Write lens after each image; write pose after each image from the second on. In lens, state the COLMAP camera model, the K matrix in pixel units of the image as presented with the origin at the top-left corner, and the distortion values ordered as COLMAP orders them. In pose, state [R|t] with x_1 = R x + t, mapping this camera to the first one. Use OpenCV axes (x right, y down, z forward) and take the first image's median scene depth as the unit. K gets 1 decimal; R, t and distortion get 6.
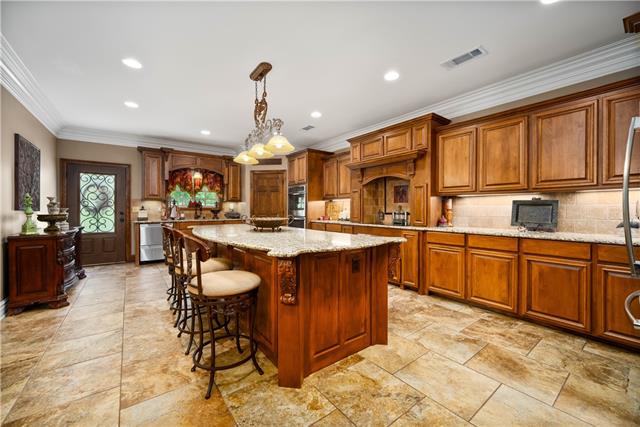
lens RADIAL K [[257.6, 0, 317.5], [0, 257.6, 209.7], [0, 0, 1]] dist [-0.000336, -0.000864]
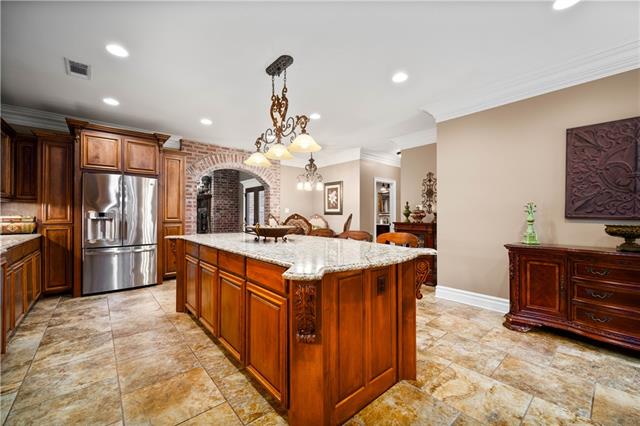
lens RADIAL K [[254.3, 0, 320.0], [0, 254.3, 213.3], [0, 0, 1]] dist [-0.003597, -0.000775]
pose [[-0.996791, -0.004696, -0.079909, -0.283578], [-0.004012, 0.999954, -0.008717, -0.004378], [0.079947, -0.008368, -0.996764, 1.851388]]
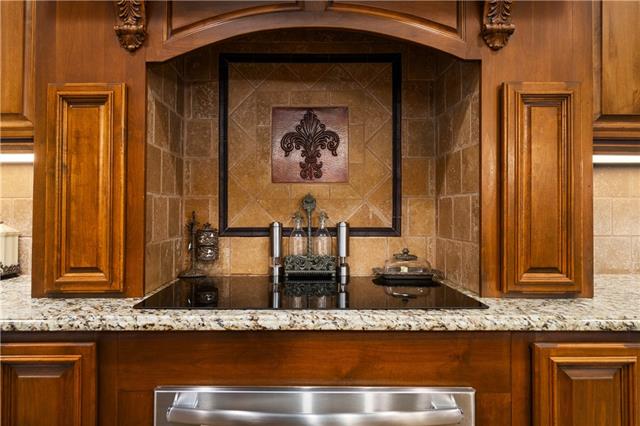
lens RADIAL K [[427.0, 0, 305.3], [0, 427.0, 207.8], [0, 0, 1]] dist [-0.011559, -0.002316]
pose [[0.588636, 0.011211, 0.808320, 0.025403], [0.001643, 0.999885, -0.015064, 0.000354], [-0.808396, 0.010195, 0.588550, 1.169545]]
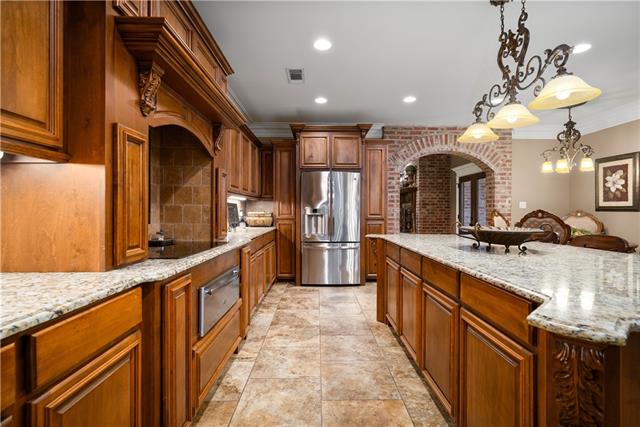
lens RADIAL K [[305.7, 0, 324.3], [0, 305.7, 211.9], [0, 0, 1]] dist [0.000295, -0.000785]
pose [[-0.814149, -0.007223, 0.580611, -0.268114], [-0.006373, 0.999974, 0.003504, -0.004532], [-0.580621, -0.000847, -0.814173, 1.779389]]
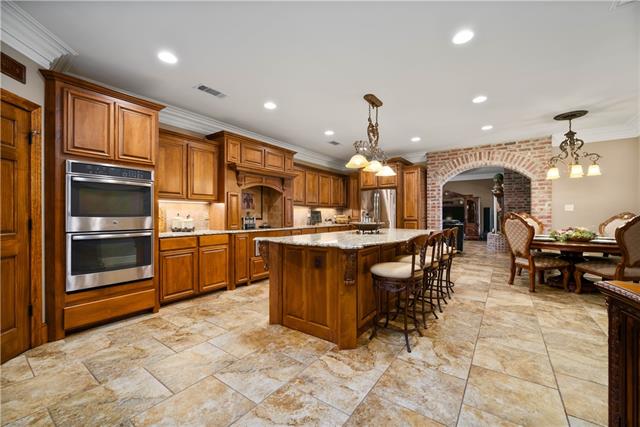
lens RADIAL K [[257.6, 0, 327.8], [0, 257.6, 212.2], [0, 0, 1]] dist [-0.000336, -0.000864]
pose [[-0.324565, 0.007674, 0.945832, -1.247751], [0.000378, 0.999968, -0.007984, -0.006638], [-0.945863, -0.002234, -0.324558, 1.544384]]
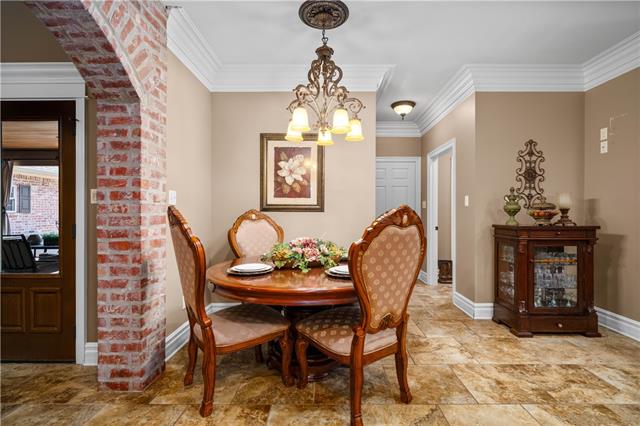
lens RADIAL K [[305.7, 0, 321.5], [0, 305.7, 212.7], [0, 0, 1]] dist [0.000295, -0.000785]
pose [[-0.594112, -0.003048, -0.804376, 0.280313], [-0.001361, 0.999995, -0.002784, -0.003126], [0.804381, -0.000560, -0.594114, 0.368982]]
